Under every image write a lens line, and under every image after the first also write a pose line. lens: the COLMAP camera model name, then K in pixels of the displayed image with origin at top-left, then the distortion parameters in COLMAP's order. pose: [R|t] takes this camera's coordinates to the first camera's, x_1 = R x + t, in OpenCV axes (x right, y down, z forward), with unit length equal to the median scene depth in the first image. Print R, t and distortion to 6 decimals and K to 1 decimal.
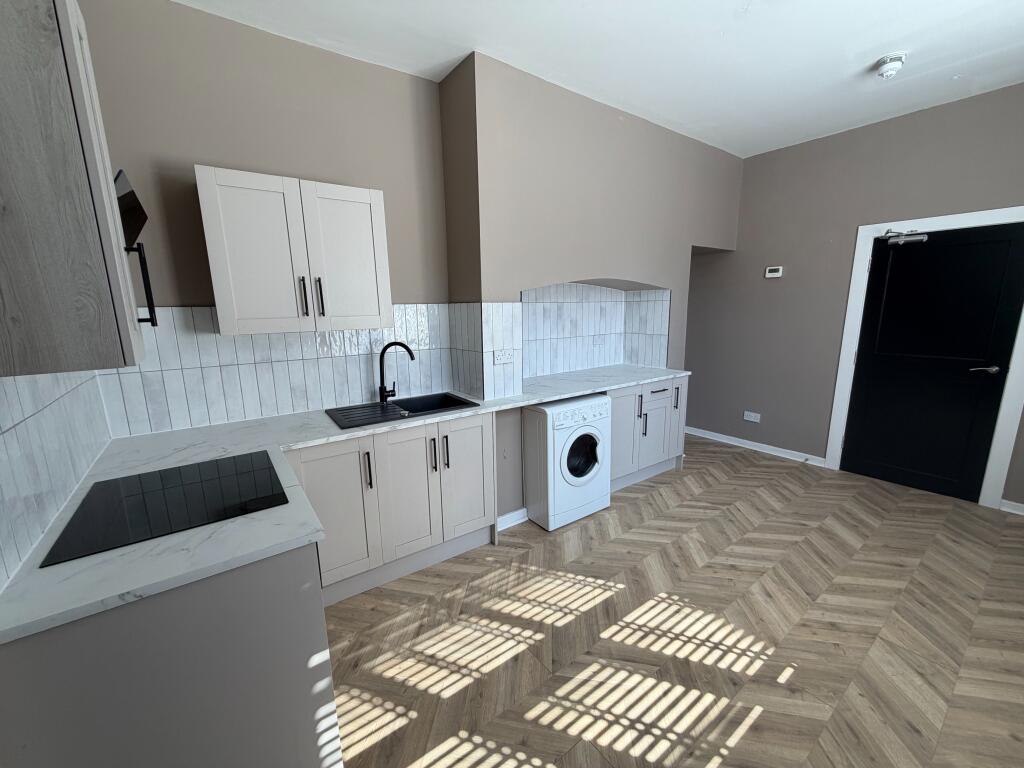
lens RADIAL K [[407.0, 0, 507.6], [0, 407.0, 386.2], [0, 0, 1]] dist [0.000039, 0.000037]
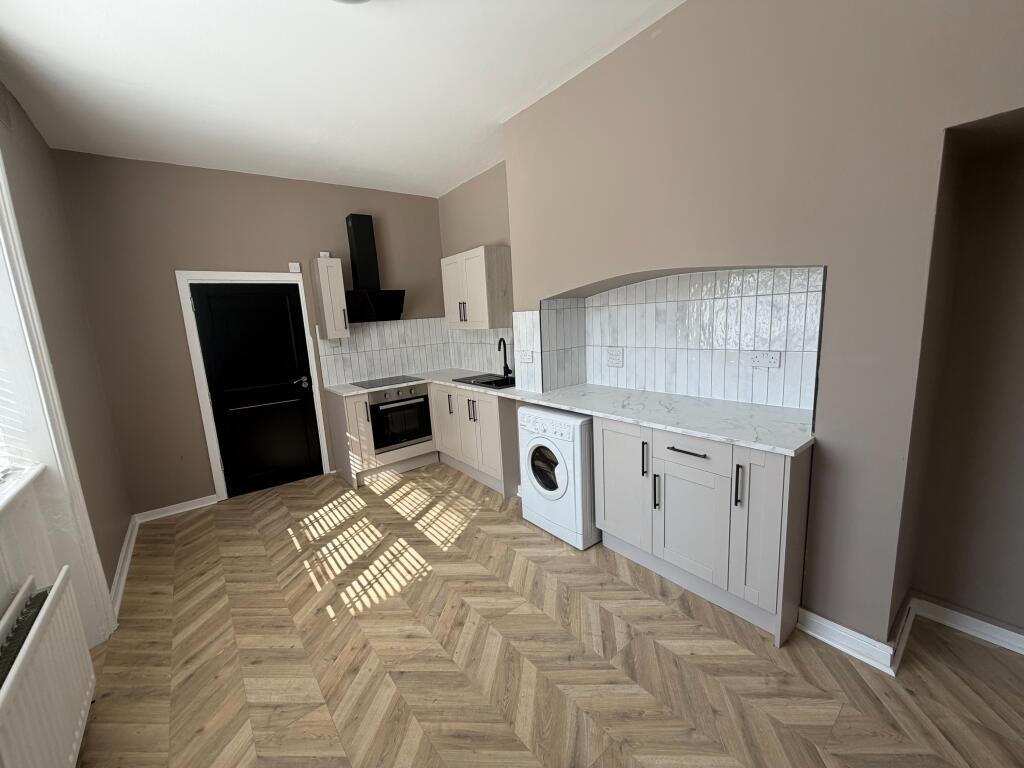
lens RADIAL K [[407.0, 0, 507.6], [0, 407.0, 386.2], [0, 0, 1]] dist [0.000039, 0.000037]
pose [[0.041973, 0.187051, -0.981453, 1.397690], [-0.132411, 0.974696, 0.180100, -0.232729], [0.990306, 0.122396, 0.065679, 1.044897]]
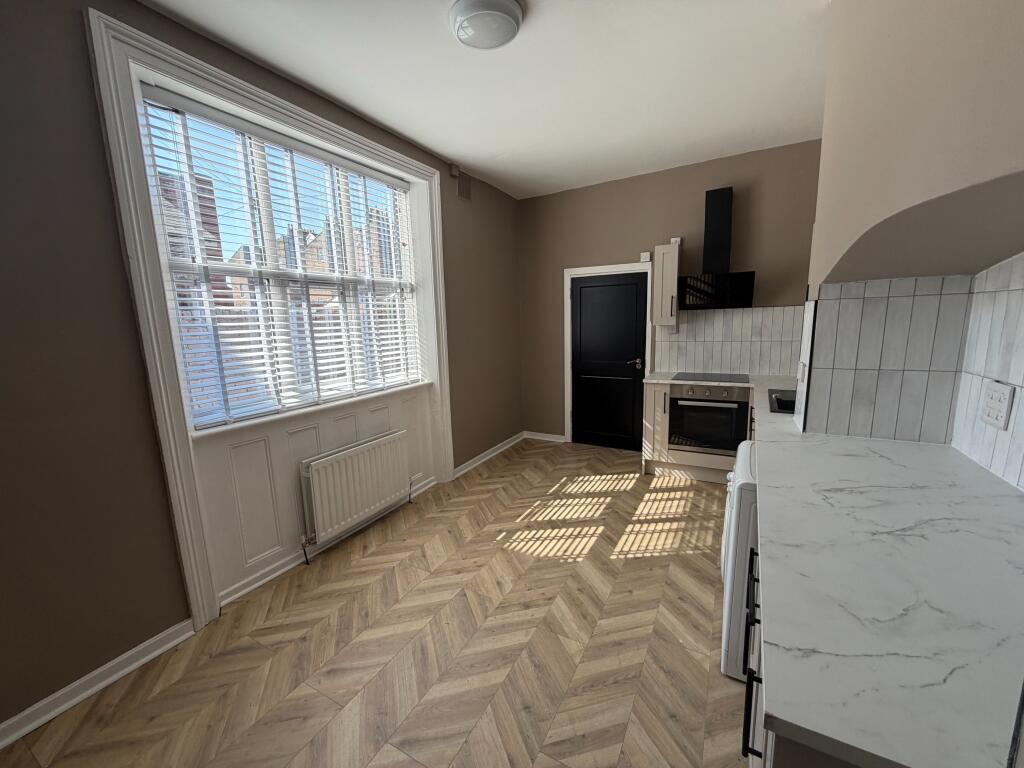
lens RADIAL K [[407.0, 0, 507.6], [0, 407.0, 386.2], [0, 0, 1]] dist [0.000039, 0.000037]
pose [[-0.905978, 0.113021, -0.407958, 0.964979], [-0.033896, 0.941238, 0.336038, -0.340914], [0.421965, 0.318271, -0.848910, 1.696979]]
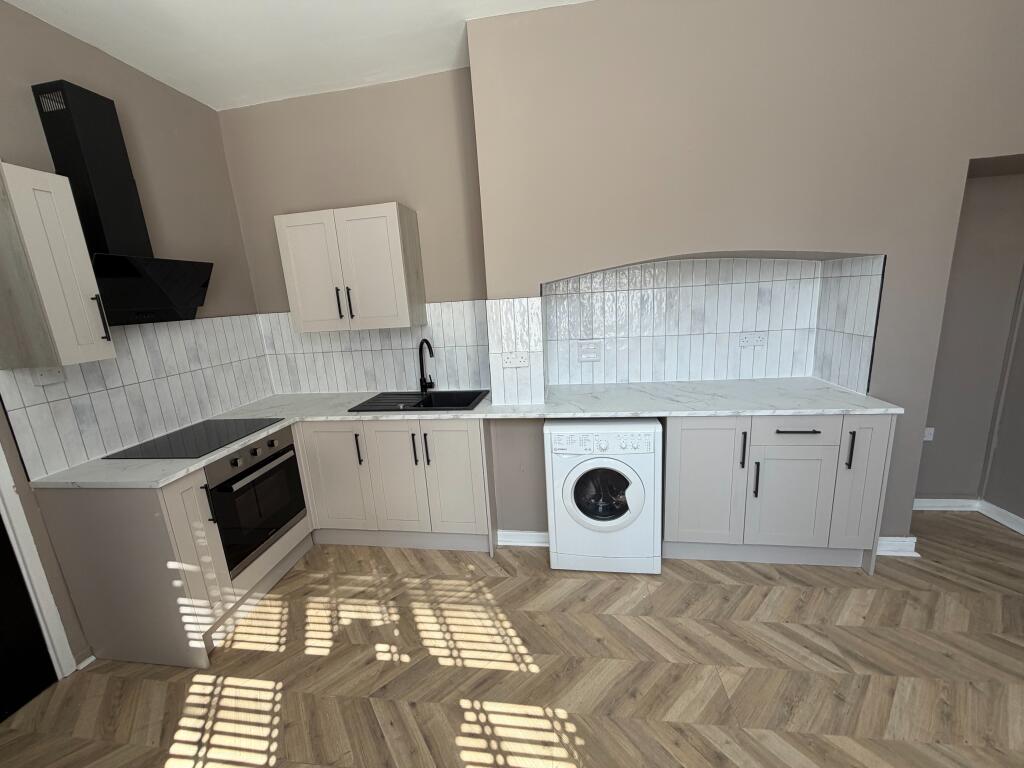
lens RADIAL K [[407.0, 0, 507.6], [0, 407.0, 386.2], [0, 0, 1]] dist [0.000039, 0.000037]
pose [[0.719182, 0.125218, -0.683445, 0.707735], [-0.083194, 0.992069, 0.094219, -0.115938], [0.689823, -0.010902, 0.723896, 0.405764]]
